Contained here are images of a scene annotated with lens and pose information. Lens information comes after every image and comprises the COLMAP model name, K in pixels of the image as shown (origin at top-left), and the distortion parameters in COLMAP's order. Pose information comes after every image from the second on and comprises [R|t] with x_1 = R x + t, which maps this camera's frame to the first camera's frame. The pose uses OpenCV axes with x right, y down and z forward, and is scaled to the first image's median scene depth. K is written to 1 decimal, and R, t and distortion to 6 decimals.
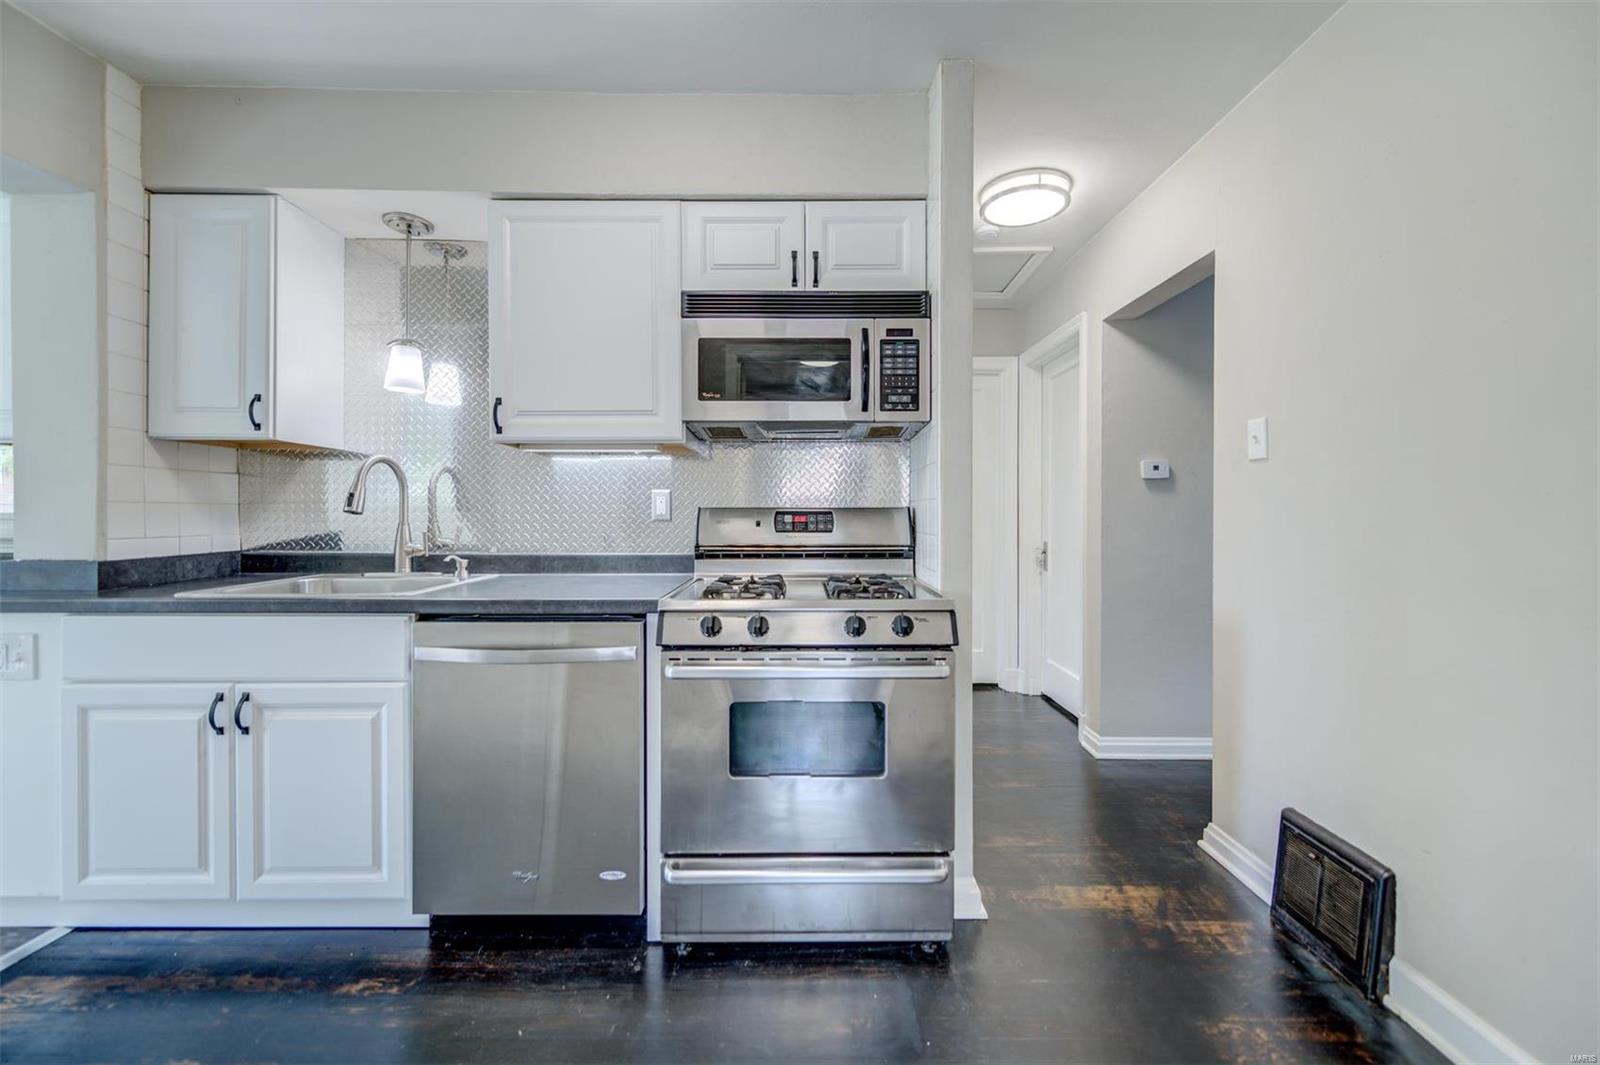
lens RADIAL K [[661.2, 0, 802.6], [0, 661.2, 509.4], [0, 0, 1]] dist [0.000674, 0.000075]
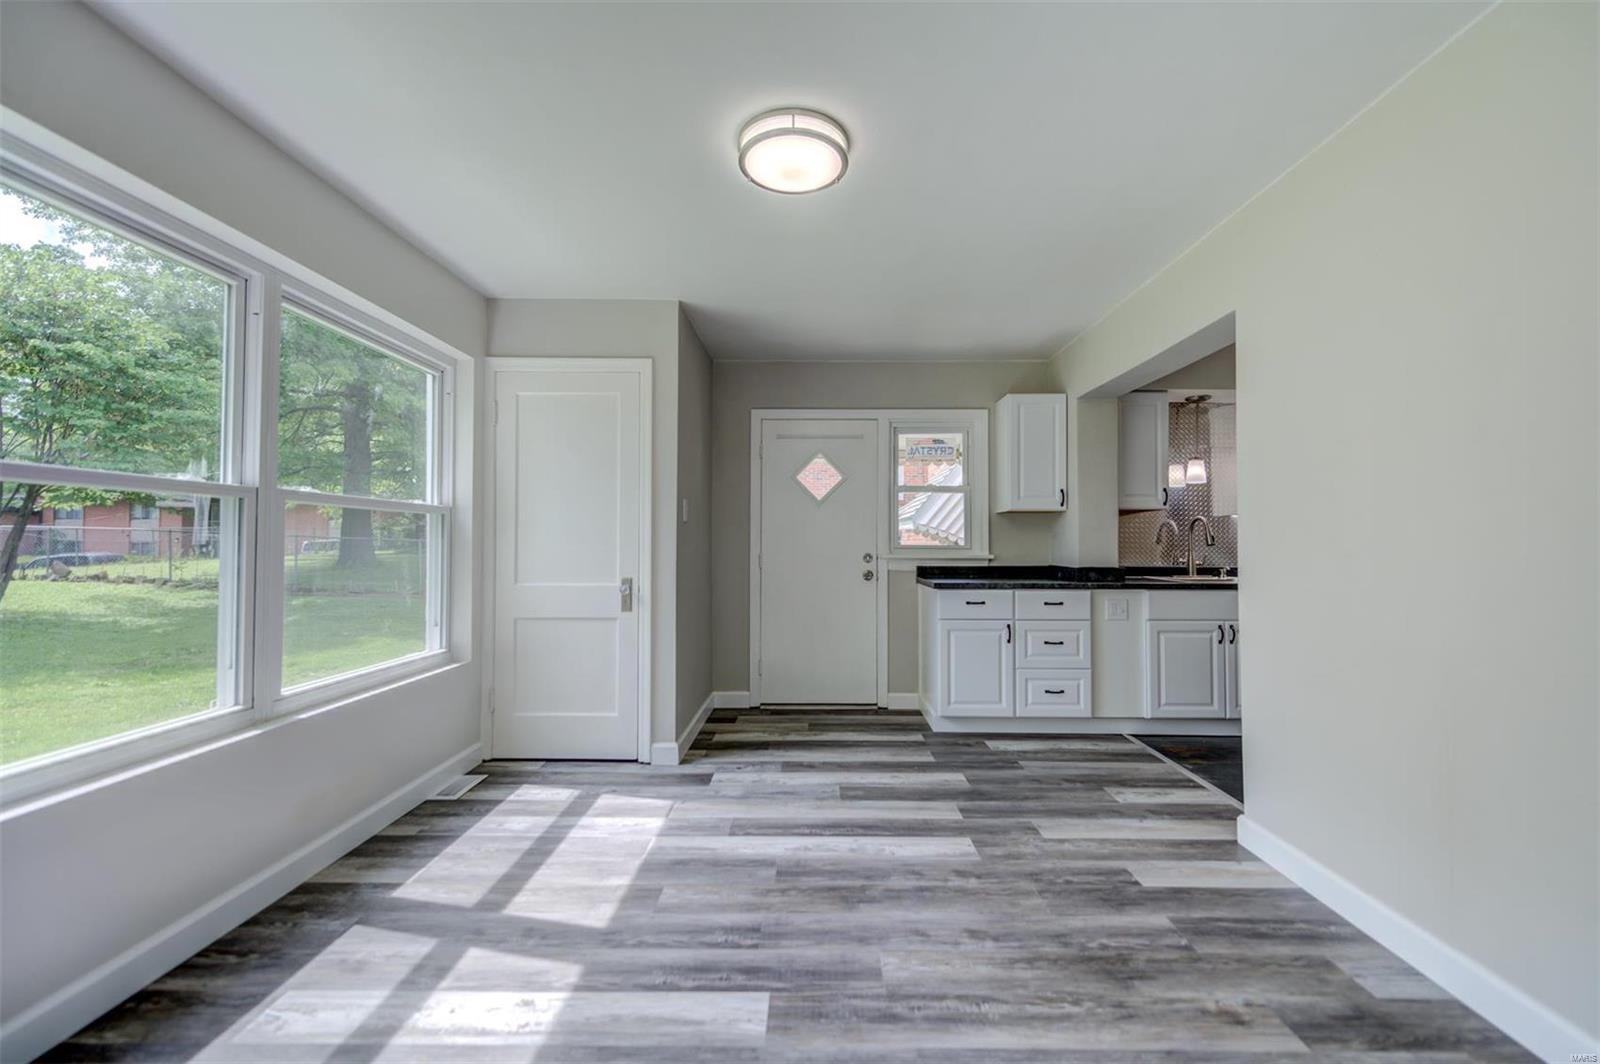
lens RADIAL K [[702.1, 0, 800.0], [0, 702.1, 532.0], [0, 0, 1]] dist [-0.000646, -0.000179]
pose [[0.999531, 0.004005, -0.030347, -1.907769], [-0.004571, 0.999816, -0.018620, 0.012183], [0.030267, 0.018750, 0.999366, -1.233627]]
